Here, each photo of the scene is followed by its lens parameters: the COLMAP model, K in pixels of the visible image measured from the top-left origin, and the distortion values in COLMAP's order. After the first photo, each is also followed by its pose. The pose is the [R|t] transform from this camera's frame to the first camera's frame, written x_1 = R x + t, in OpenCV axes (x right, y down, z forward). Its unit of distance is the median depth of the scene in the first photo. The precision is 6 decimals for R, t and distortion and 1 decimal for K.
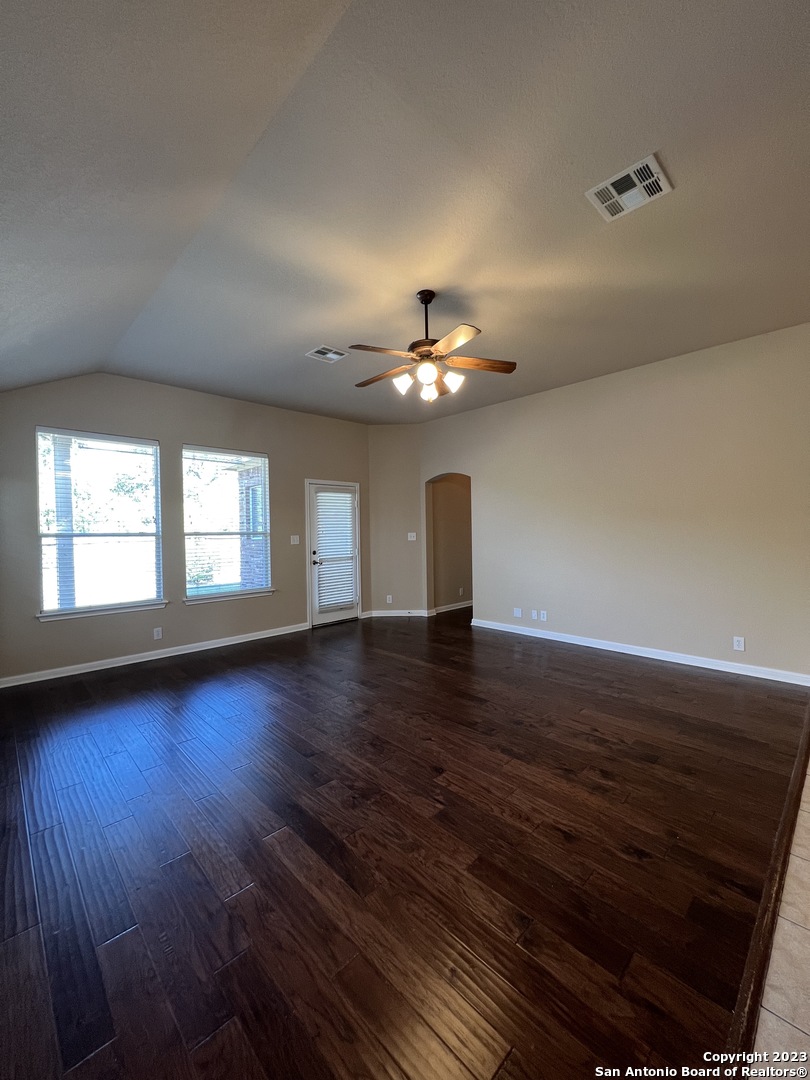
lens RADIAL K [[431.3, 0, 403.8], [0, 431.3, 534.1], [0, 0, 1]] dist [-0.001252, 0.000530]
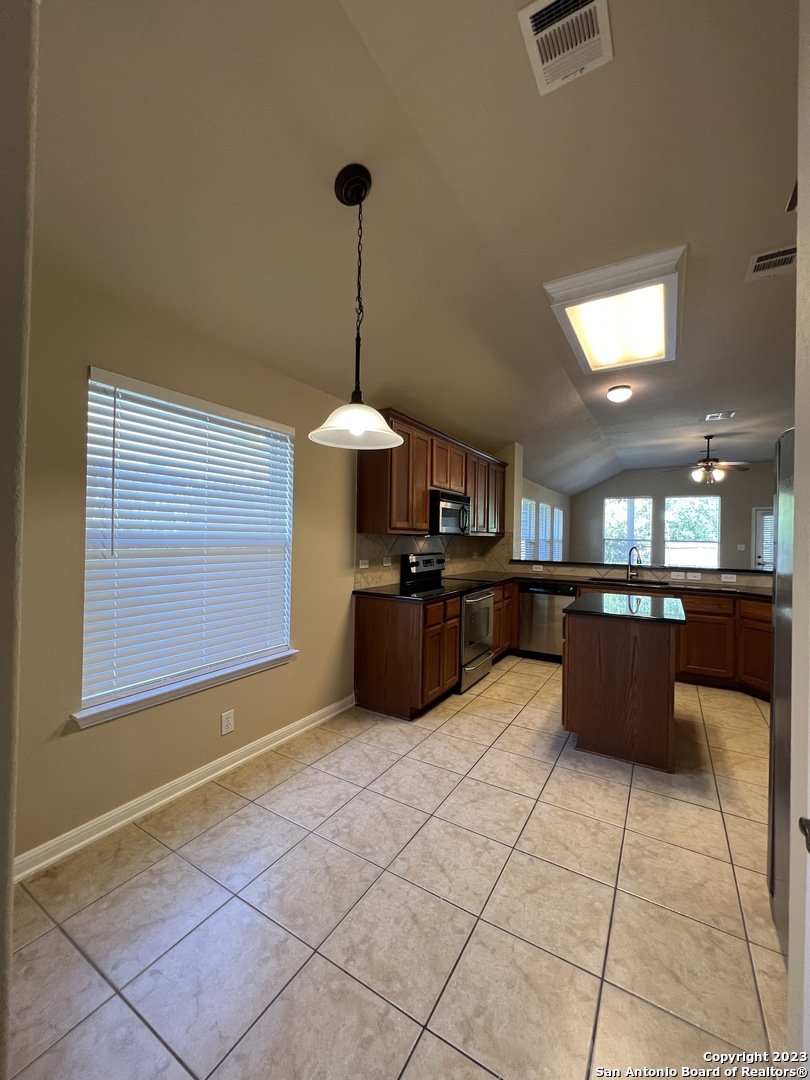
lens RADIAL K [[431.3, 0, 405.8], [0, 431.3, 535.7], [0, 0, 1]] dist [-0.001252, 0.000530]
pose [[0.250194, 0.018597, -0.968017, 0.946410], [-0.039124, 0.999193, 0.009084, 0.004373], [0.967405, 0.035600, 0.250720, -0.553364]]
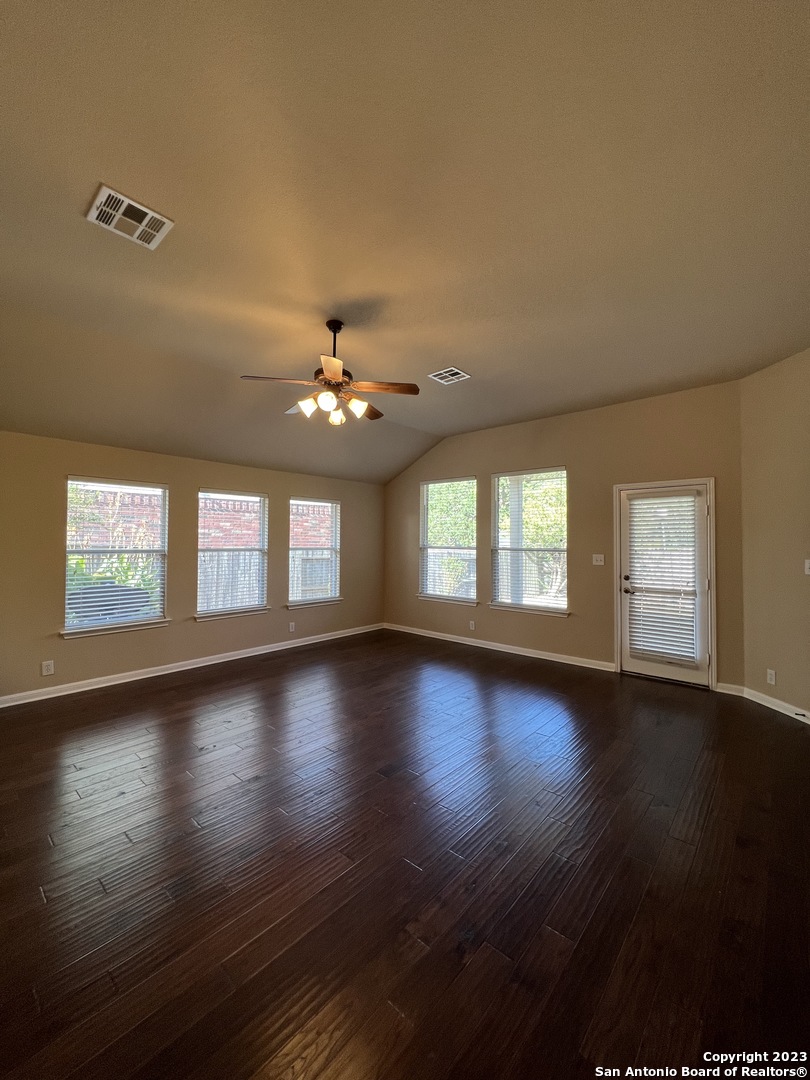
lens RADIAL K [[431.3, 0, 407.5], [0, 431.3, 536.4], [0, 0, 1]] dist [-0.001252, 0.000530]
pose [[0.079230, -0.002717, -0.996853, 0.562986], [-0.023084, 0.999723, -0.004560, -0.019785], [0.996589, 0.023373, 0.079145, 0.563525]]
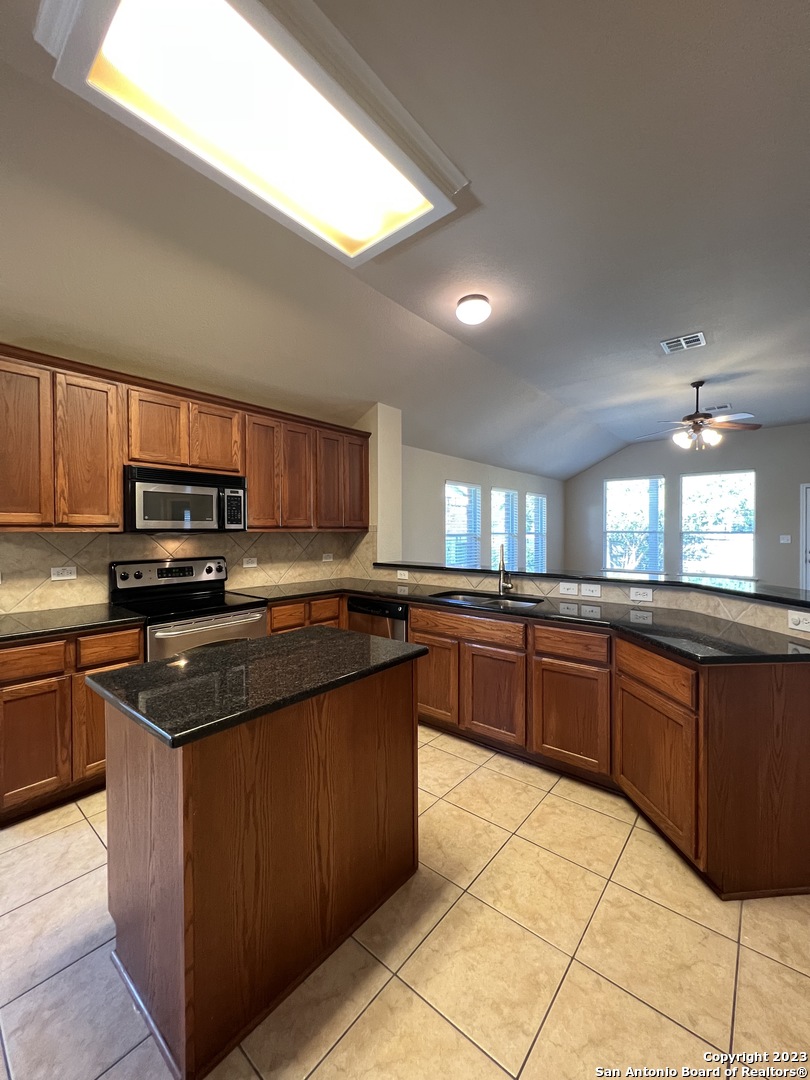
lens RADIAL K [[431.3, 0, 405.8], [0, 431.3, 536.0], [0, 0, 1]] dist [-0.001252, 0.000530]
pose [[0.099169, 0.024883, -0.994759, 0.785836], [-0.017620, 0.999574, 0.023247, -0.004031], [0.994915, 0.015223, 0.099566, -0.111985]]
